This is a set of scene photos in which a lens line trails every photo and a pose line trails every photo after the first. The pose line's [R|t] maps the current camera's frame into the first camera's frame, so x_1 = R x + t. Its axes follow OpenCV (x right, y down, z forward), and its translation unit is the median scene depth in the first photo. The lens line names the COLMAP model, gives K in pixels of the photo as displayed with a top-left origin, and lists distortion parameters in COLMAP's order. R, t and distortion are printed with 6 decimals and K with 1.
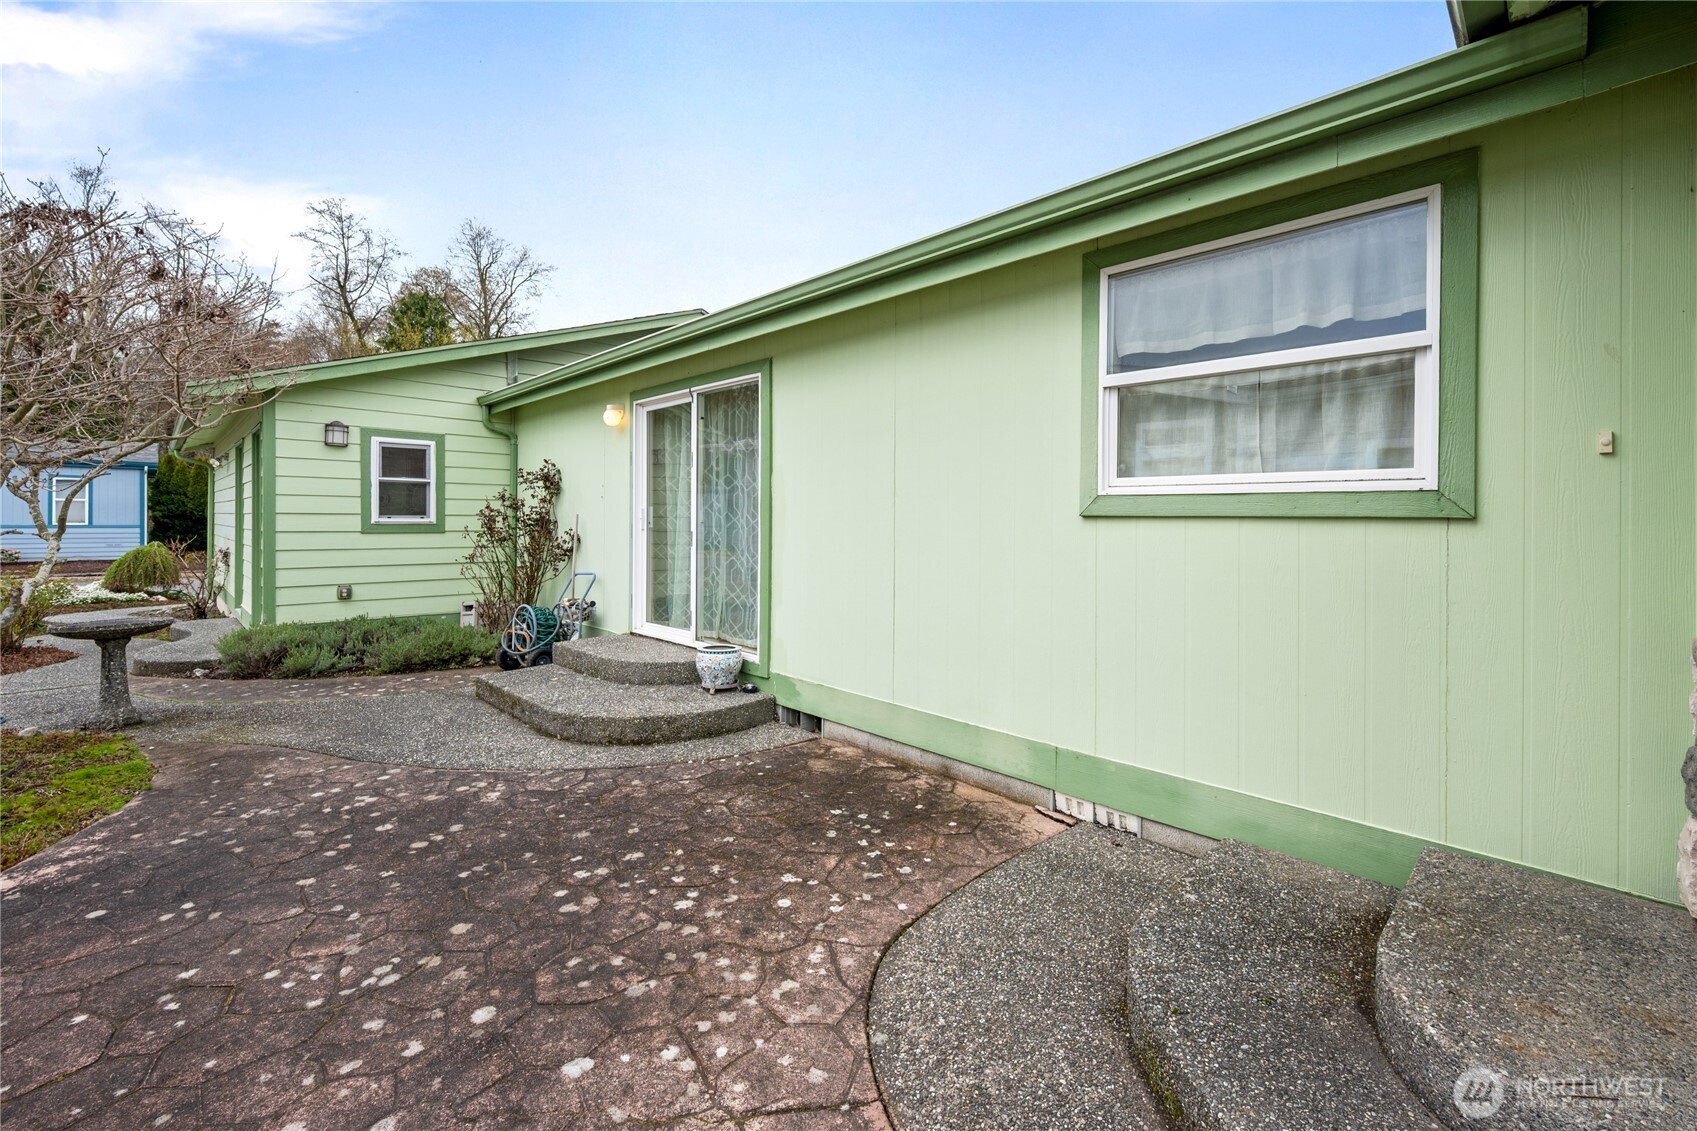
lens RADIAL K [[712.4, 0, 852.6], [0, 712.4, 520.4], [0, 0, 1]] dist [-0.001410, -0.000821]
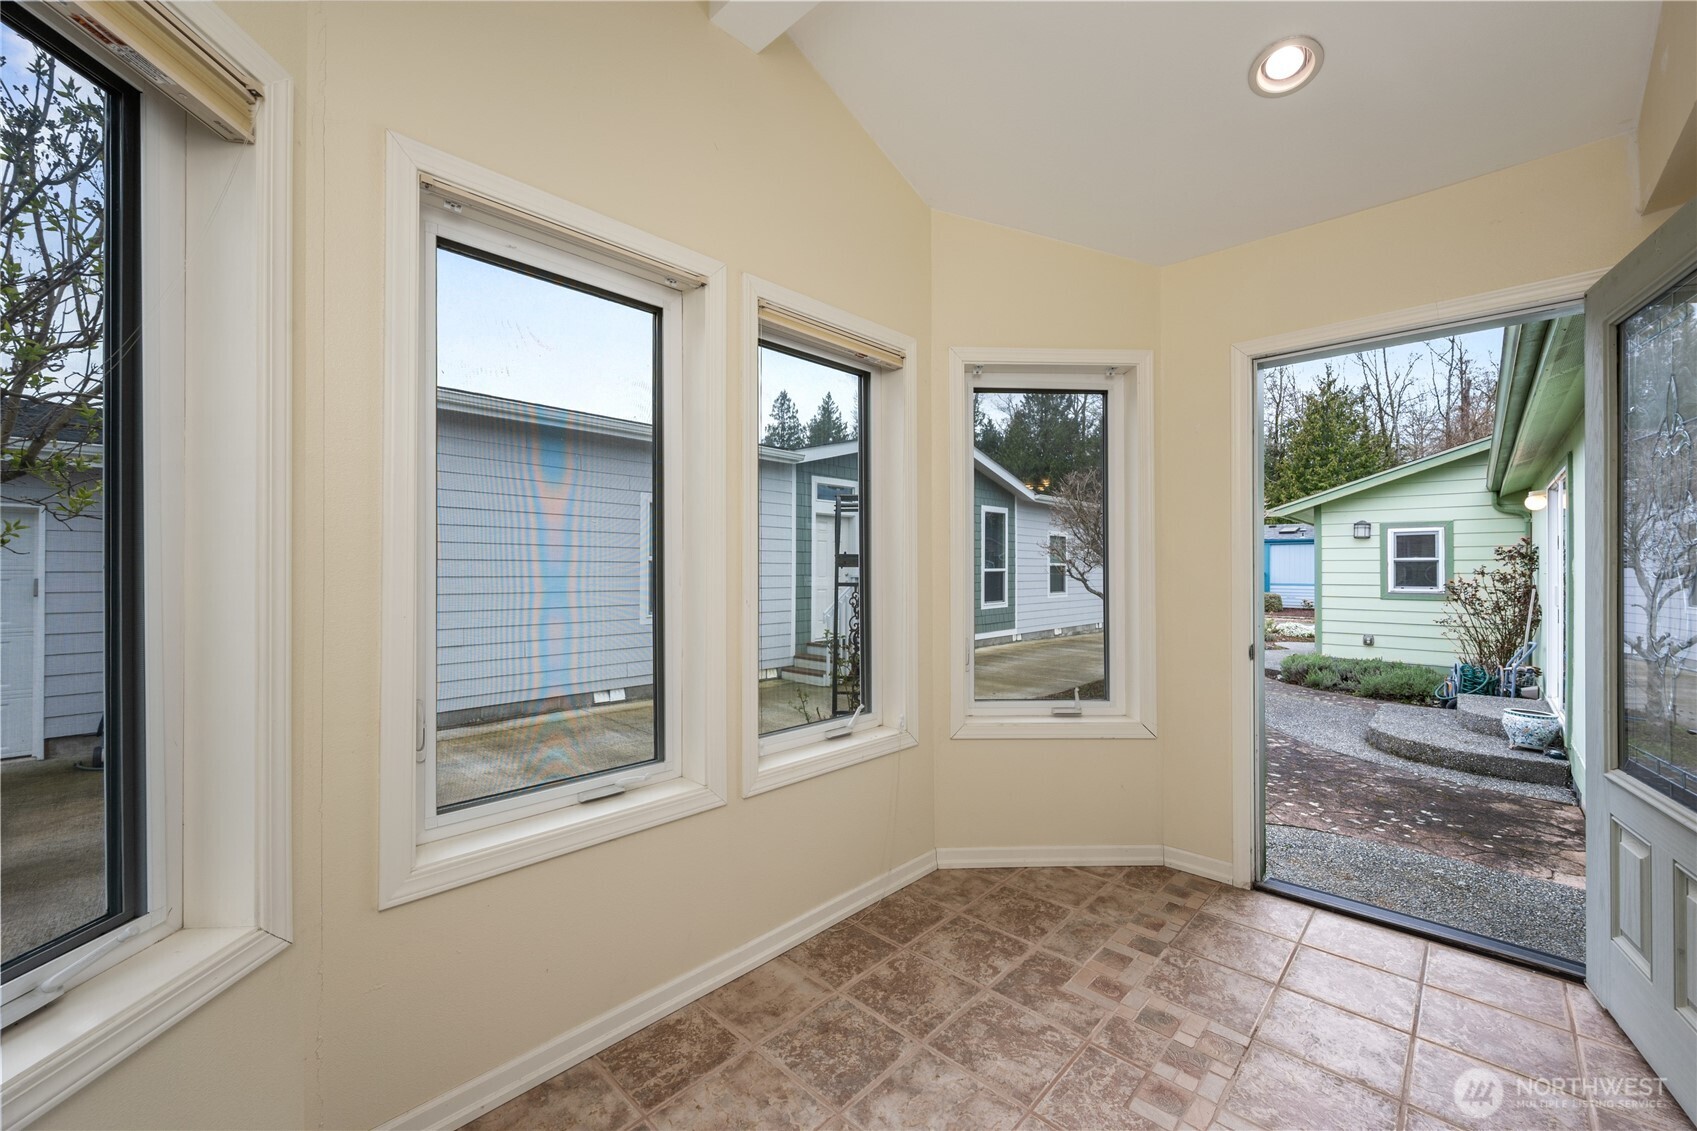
lens RADIAL K [[662.0, 0, 843.3], [0, 662.0, 566.9], [0, 0, 1]] dist [0.000465, -0.000254]
pose [[0.027062, -0.013115, -0.999548, 1.195110], [-0.001279, 0.999913, -0.013154, -0.055054], [0.999633, 0.001634, 0.027042, -0.179527]]
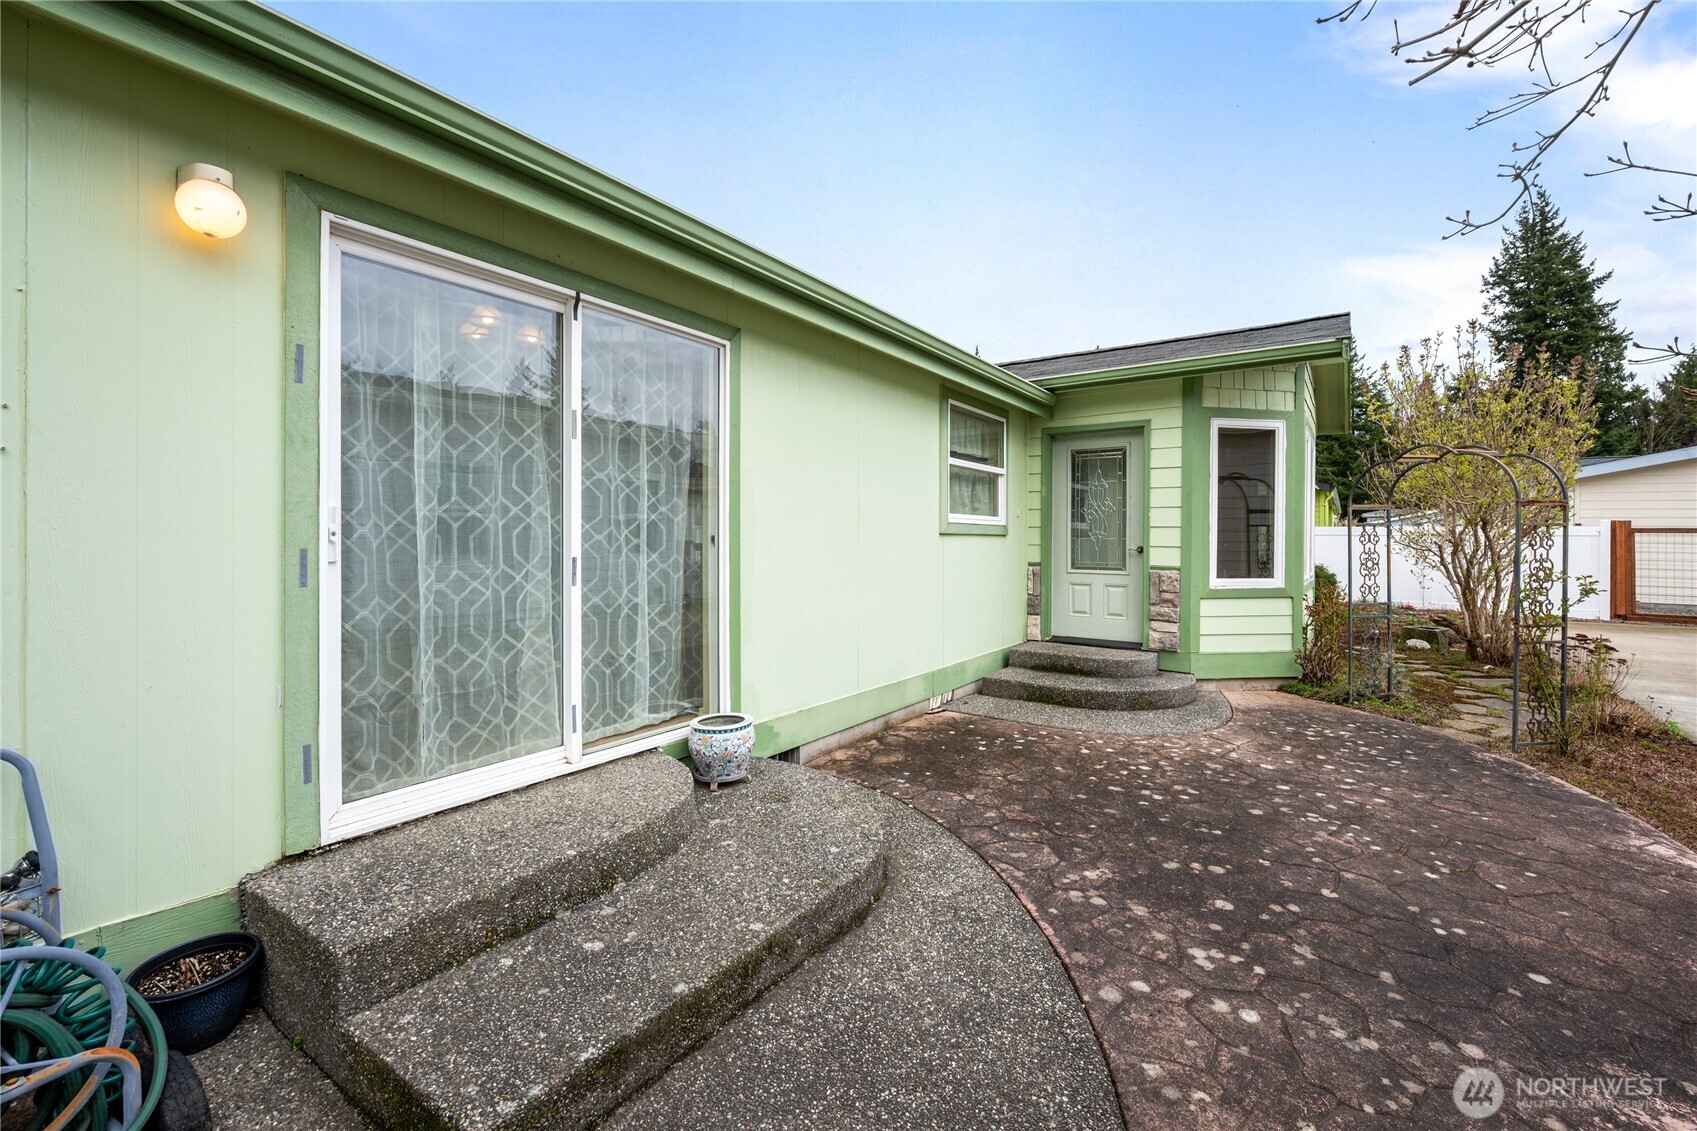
lens RADIAL K [[712.4, 0, 841.4], [0, 712.4, 530.9], [0, 0, 1]] dist [-0.001410, -0.000821]
pose [[-0.171227, -0.000908, 0.985231, -1.264288], [-0.007537, 0.999972, -0.000389, -0.009862], [-0.985203, -0.007492, -0.171229, 1.427154]]
